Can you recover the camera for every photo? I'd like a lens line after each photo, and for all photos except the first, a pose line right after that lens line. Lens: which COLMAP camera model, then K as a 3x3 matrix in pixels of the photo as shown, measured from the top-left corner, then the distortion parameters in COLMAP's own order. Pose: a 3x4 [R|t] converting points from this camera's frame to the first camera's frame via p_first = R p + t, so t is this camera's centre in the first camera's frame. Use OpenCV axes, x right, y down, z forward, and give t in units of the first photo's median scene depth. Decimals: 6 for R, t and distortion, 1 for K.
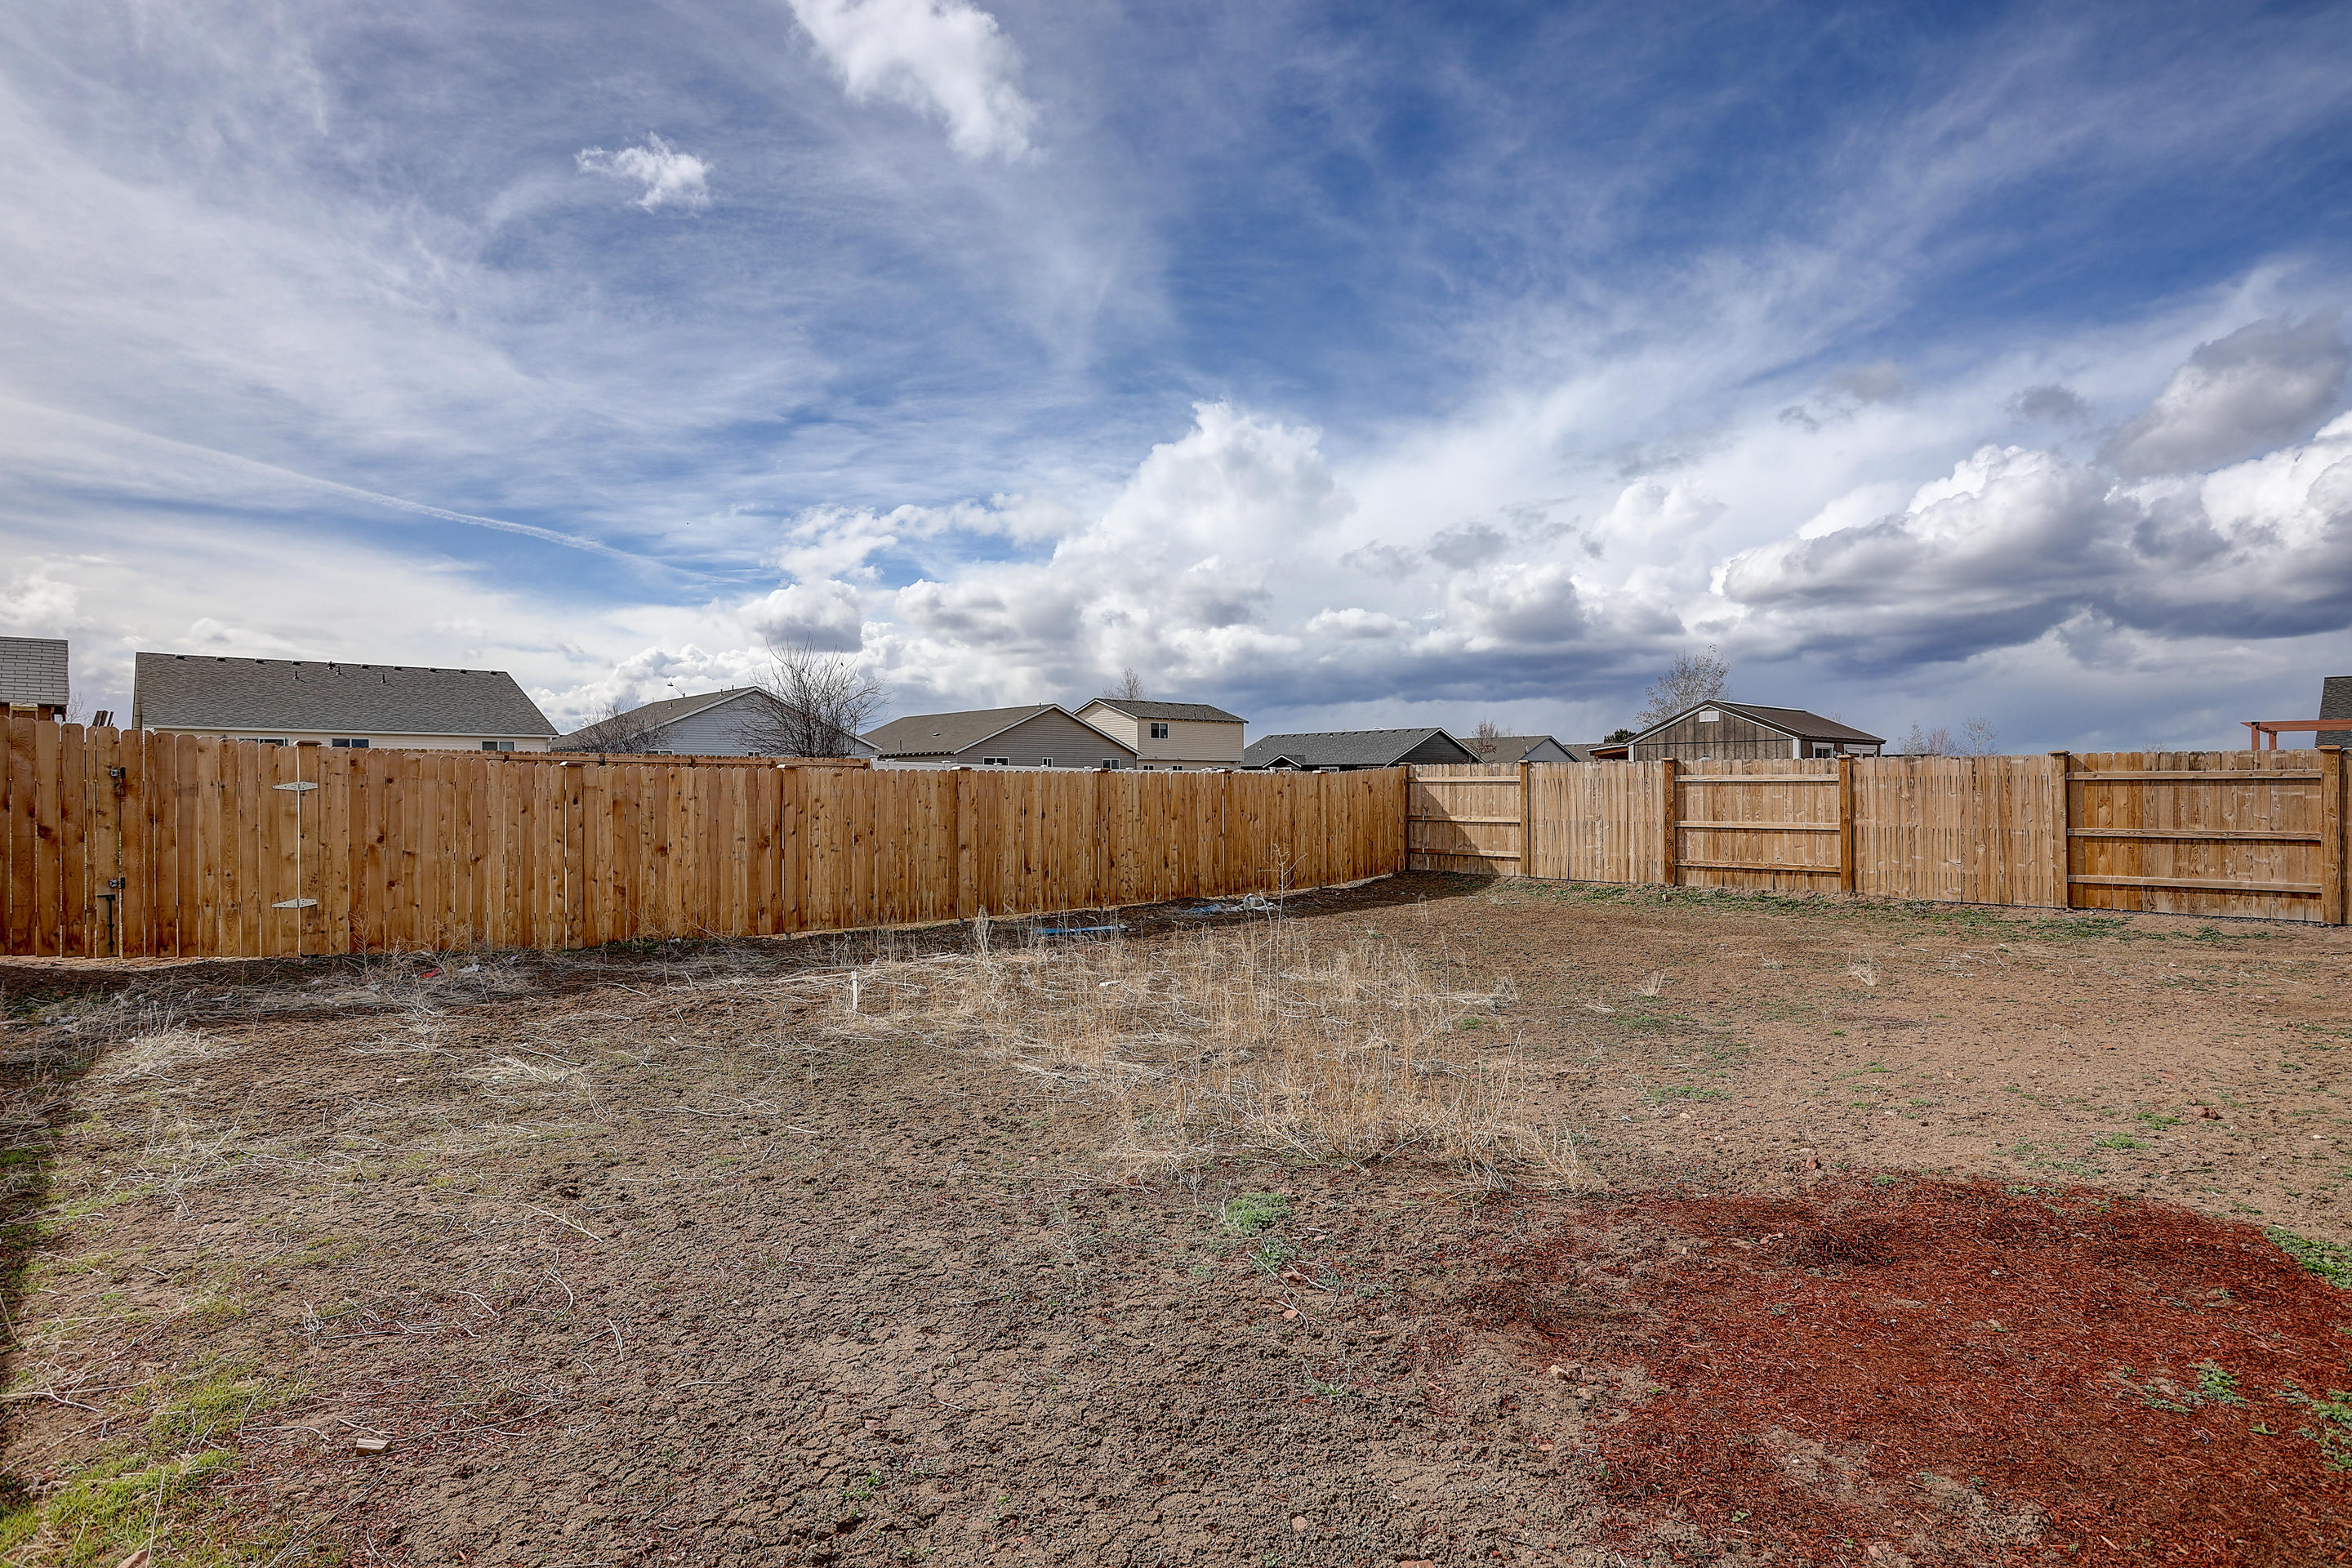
lens RADIAL K [[1192.5, 0, 1153.2], [0, 1192.5, 774.4], [0, 0, 1]] dist [-0.067029, 0.025595]
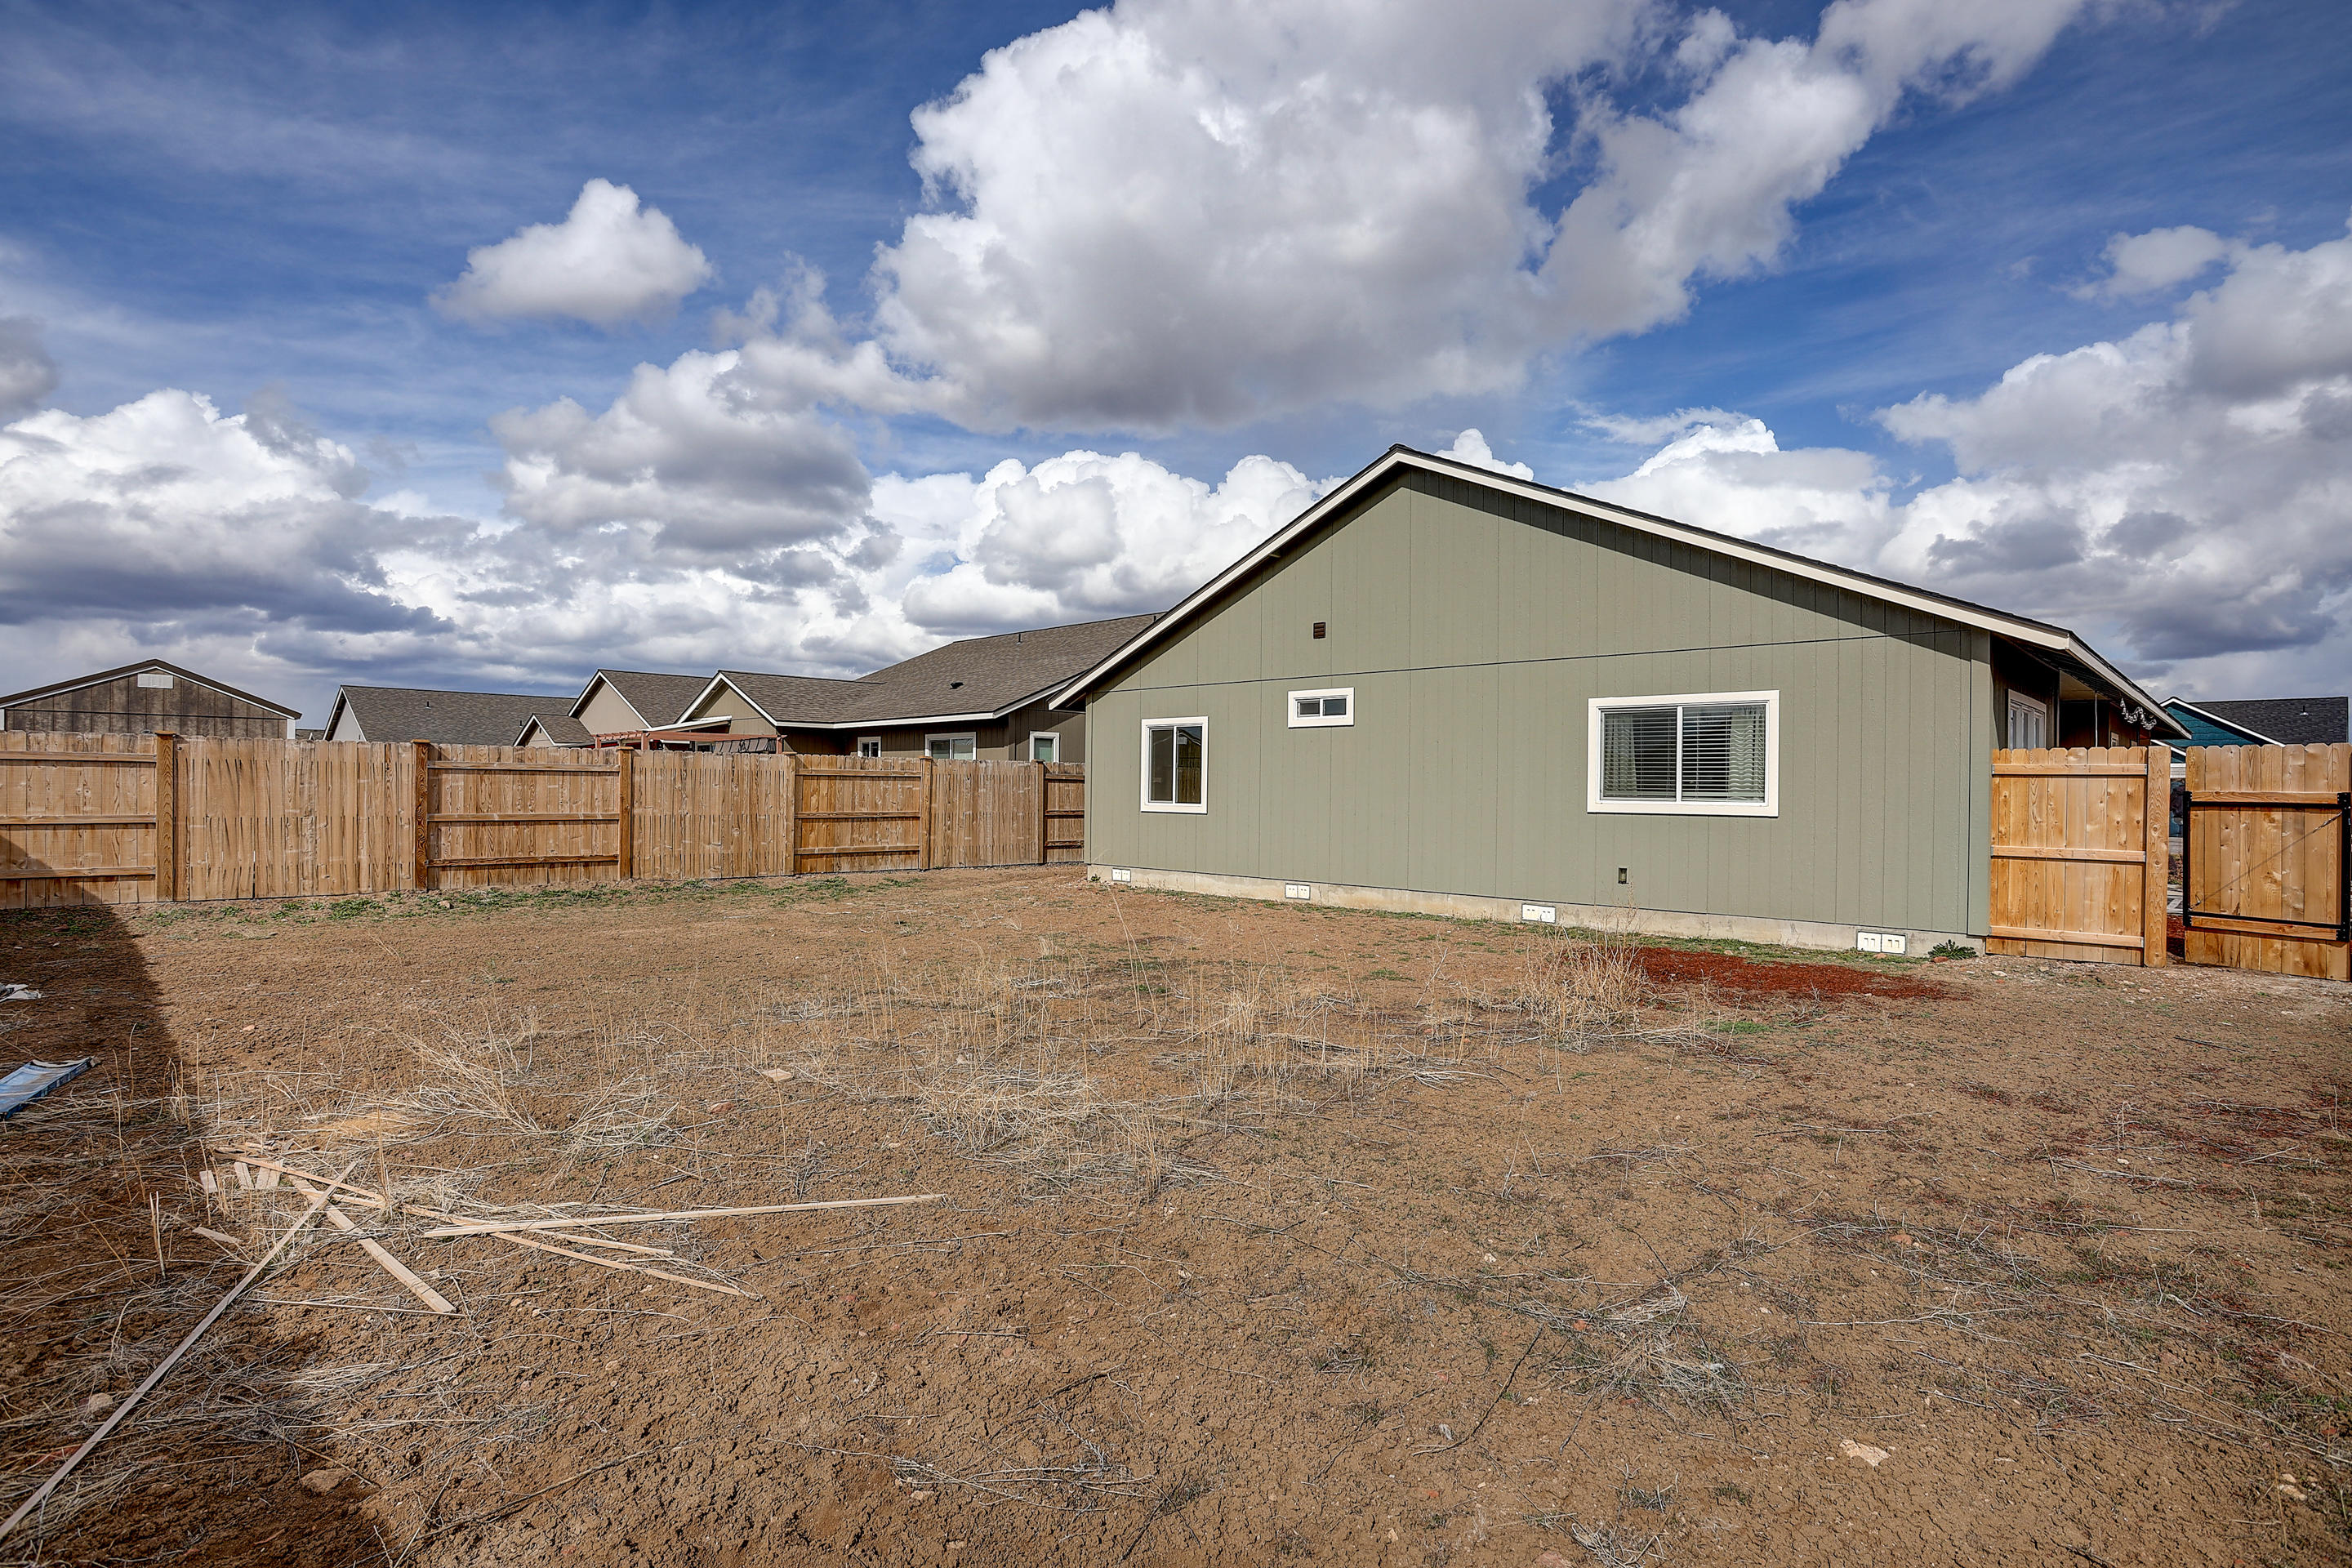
lens RADIAL K [[1146.9, 0, 1174.1], [0, 1146.9, 790.1], [0, 0, 1]] dist [-0.074472, 0.028883]
pose [[-0.054737, -0.002022, 0.998499, -0.432265], [-0.023189, 0.999731, 0.000753, 0.009892], [-0.998232, -0.023113, -0.054769, 0.564586]]
